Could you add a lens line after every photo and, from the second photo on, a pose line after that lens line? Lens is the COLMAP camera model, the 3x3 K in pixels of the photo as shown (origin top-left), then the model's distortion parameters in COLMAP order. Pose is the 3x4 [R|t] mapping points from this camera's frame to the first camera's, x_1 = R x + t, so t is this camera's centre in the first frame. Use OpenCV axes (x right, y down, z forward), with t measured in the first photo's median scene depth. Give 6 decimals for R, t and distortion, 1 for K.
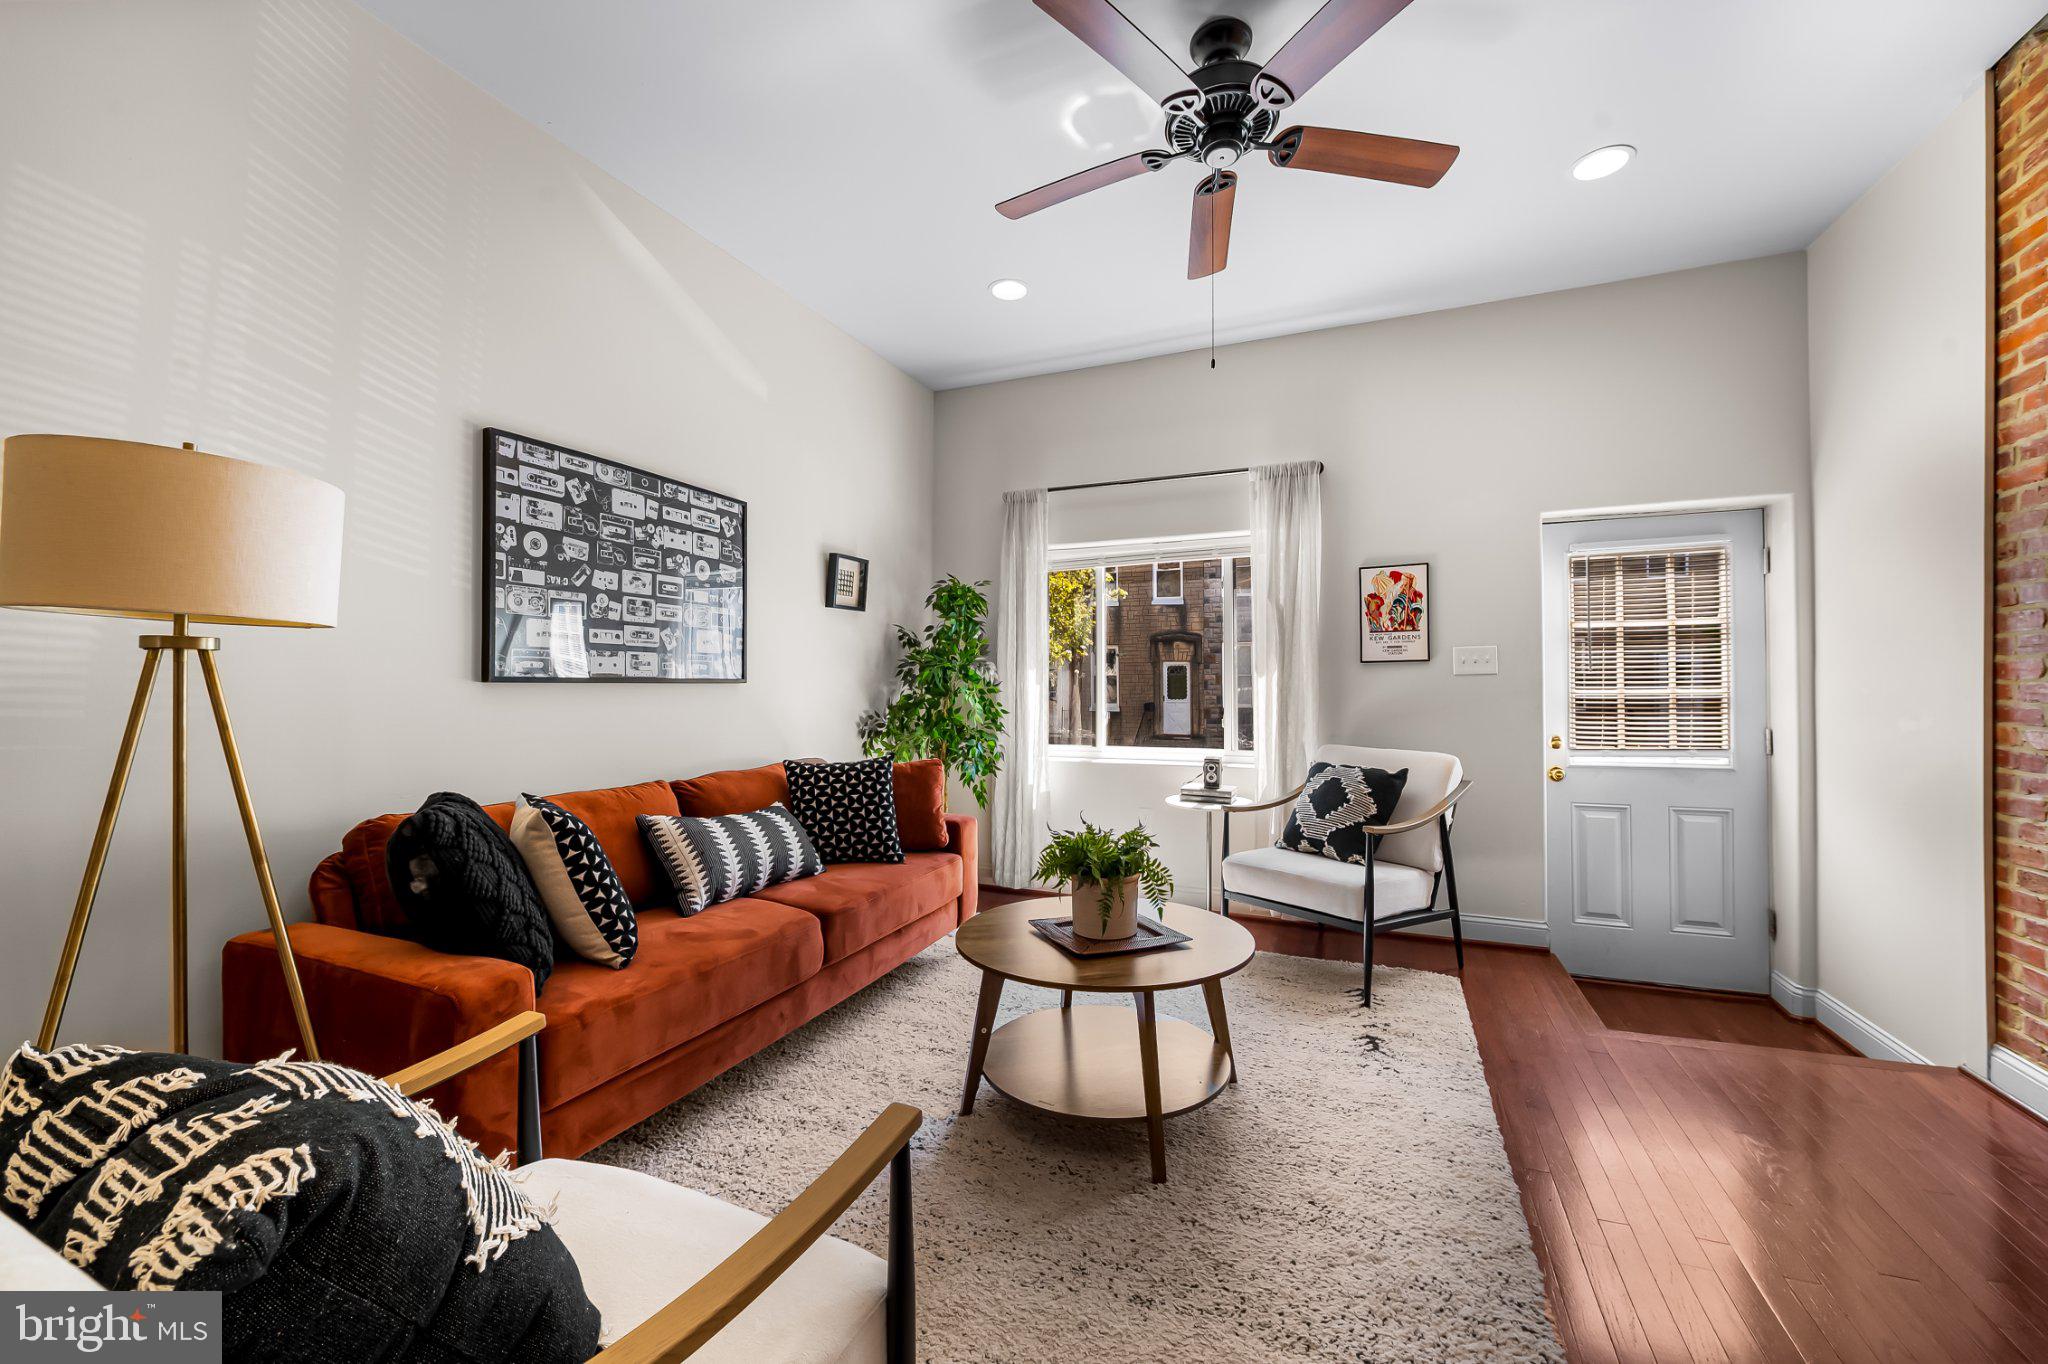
lens RADIAL K [[819.2, 0, 1024.1], [0, 819.2, 675.0], [0, 0, 1]] dist [-0.001956, -0.000385]
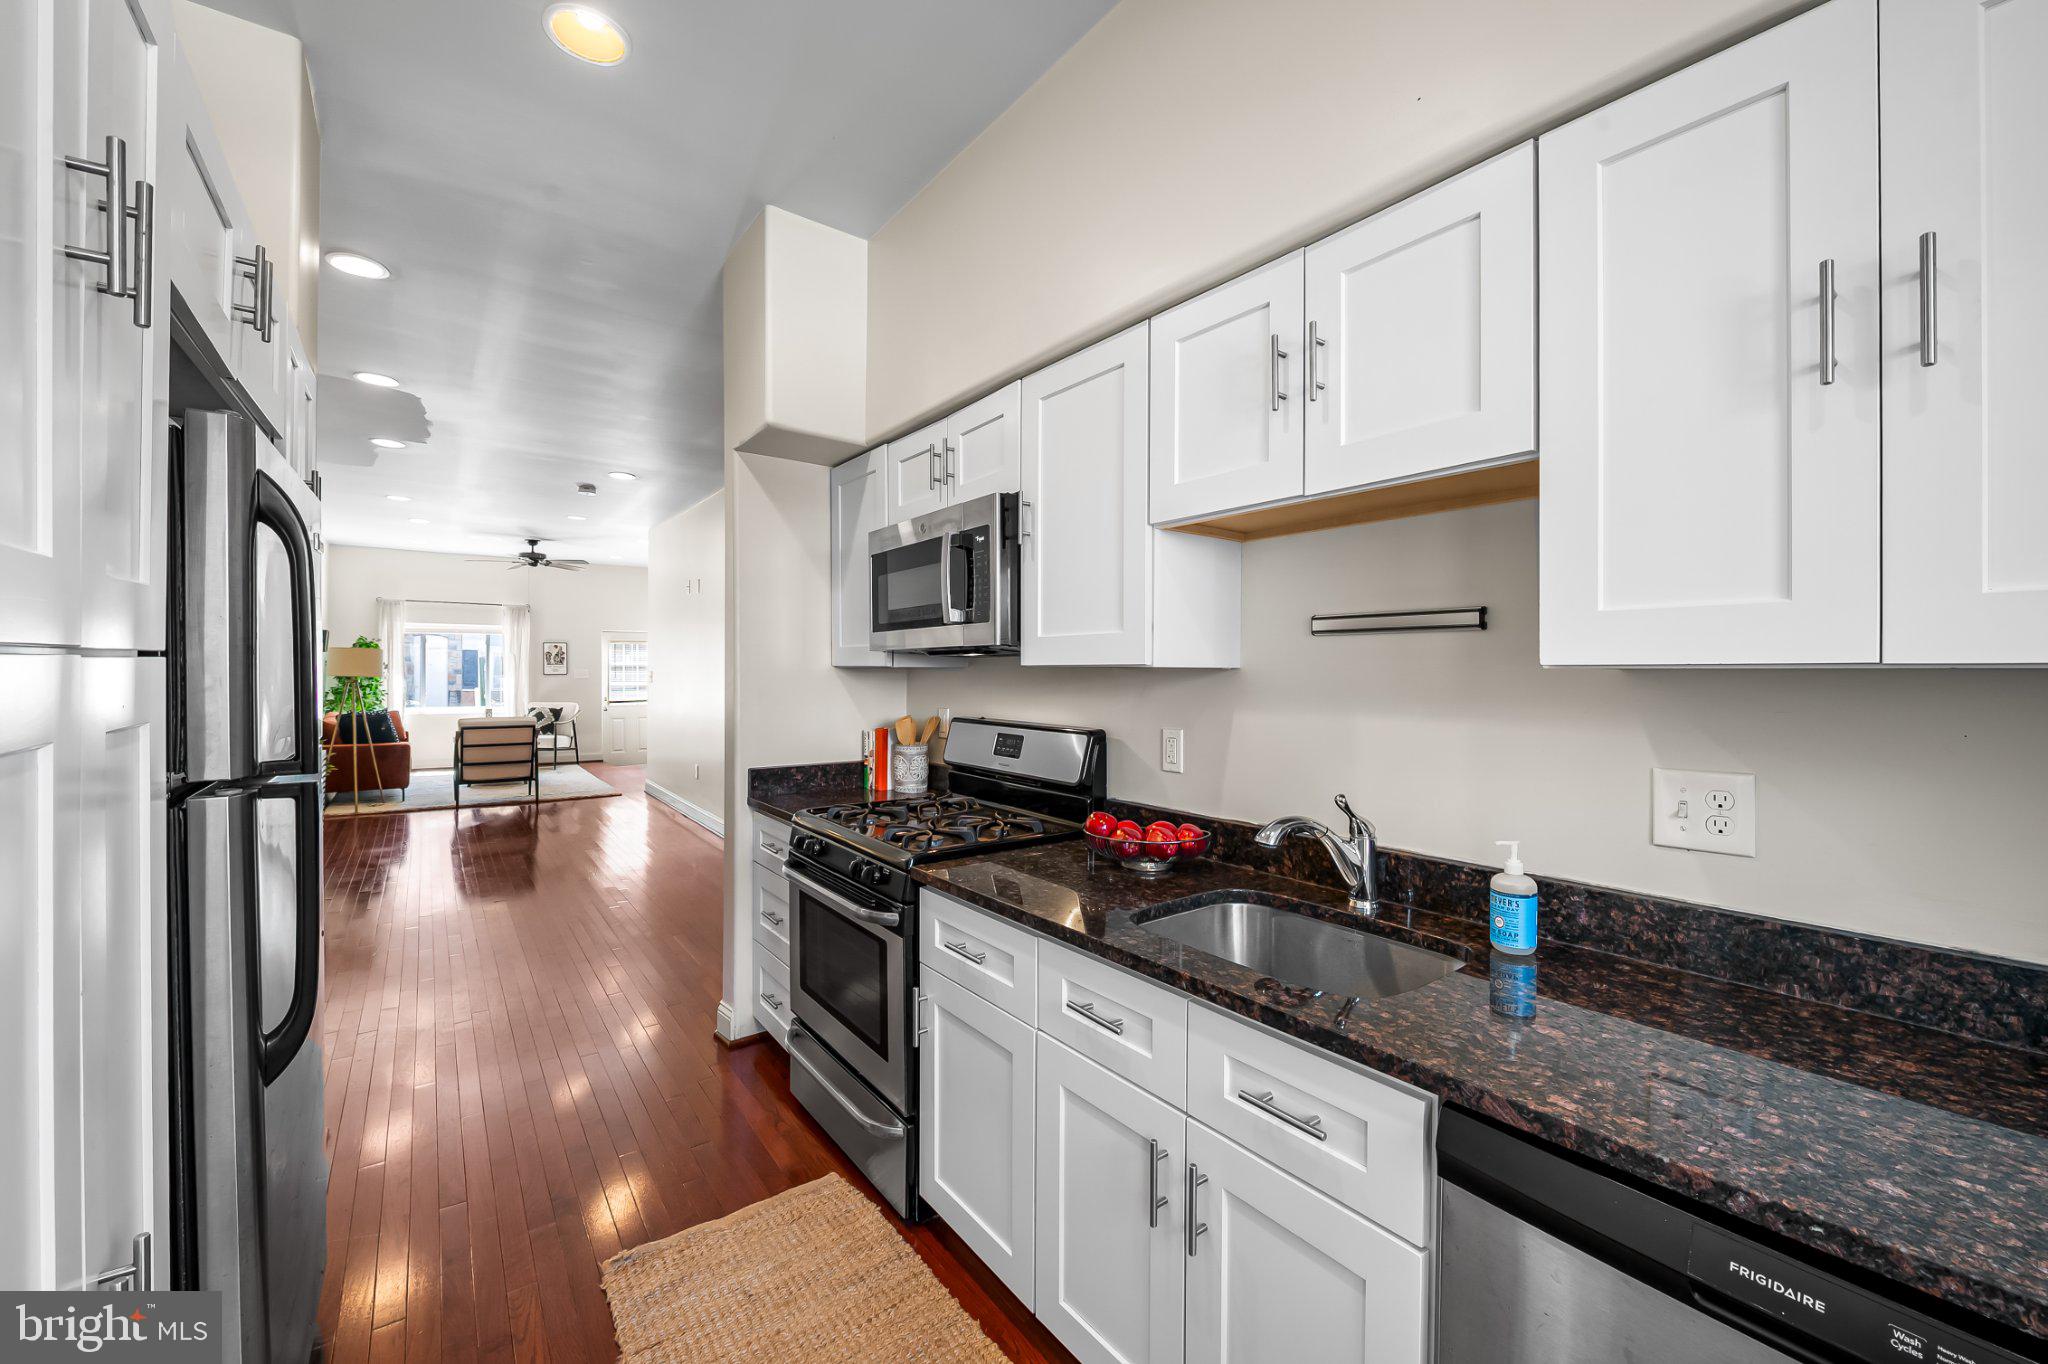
lens RADIAL K [[817.0, 0, 1024.0], [0, 817.0, 682.0], [0, 0, 1]] dist [0.000558, -0.000069]
pose [[0.505905, -0.001210, 0.862588, -1.018584], [-0.010935, 0.999910, 0.007816, -0.024414], [-0.862520, -0.013386, 0.505846, -1.614892]]
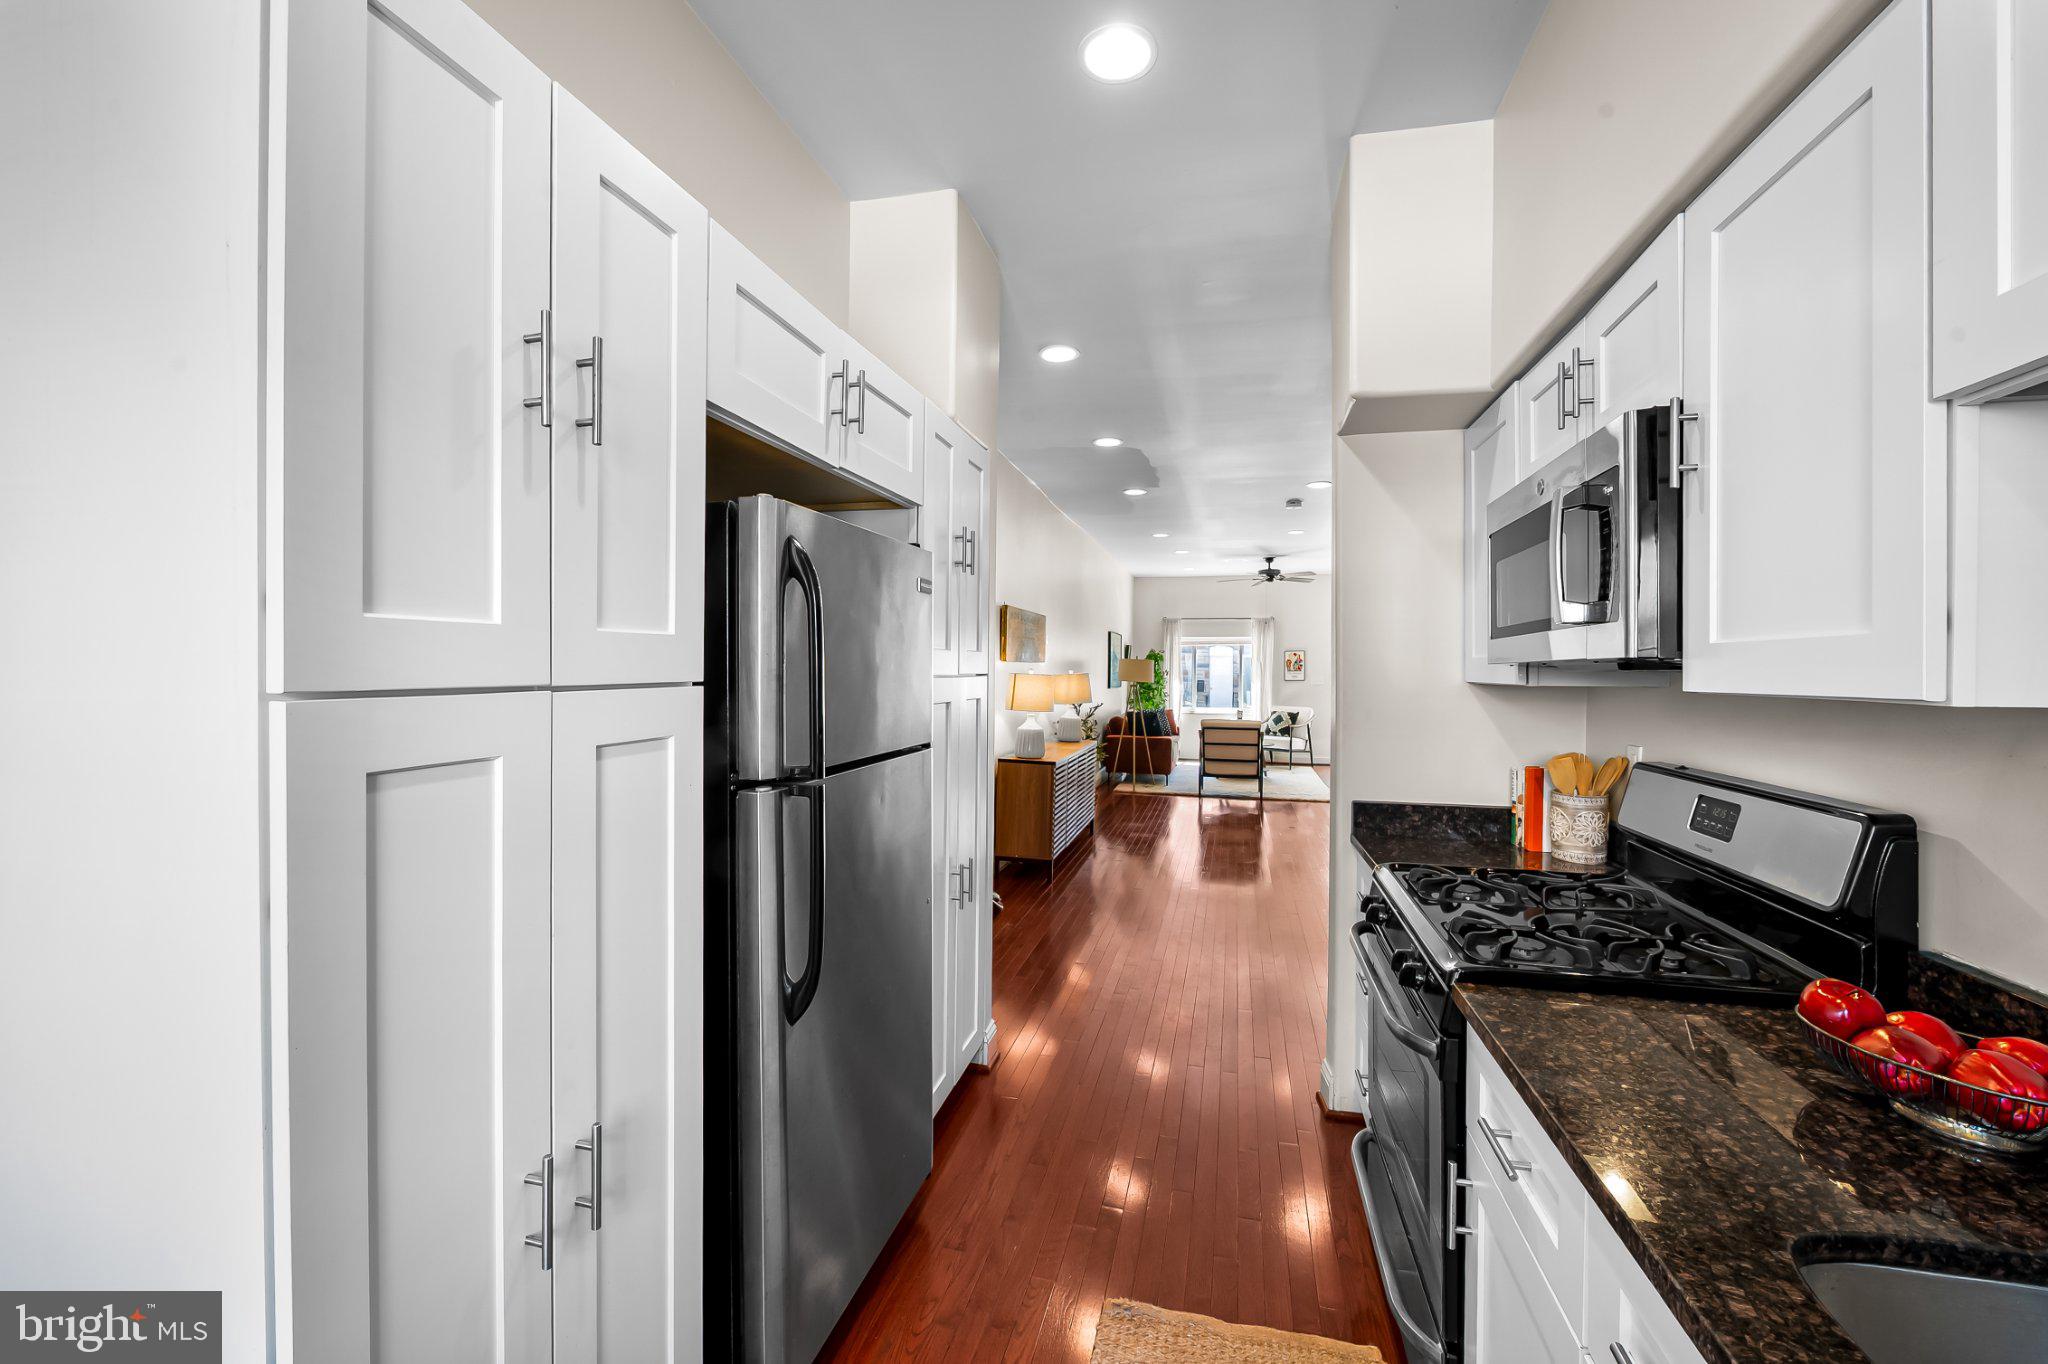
lens RADIAL K [[819.2, 0, 1024.1], [0, 819.2, 675.0], [0, 0, 1]] dist [-0.001956, -0.000385]
pose [[0.987087, 0.013303, 0.159632, -0.892195], [-0.014435, 0.999878, 0.005935, -0.033432], [-0.159533, -0.008162, 0.987159, -1.615072]]
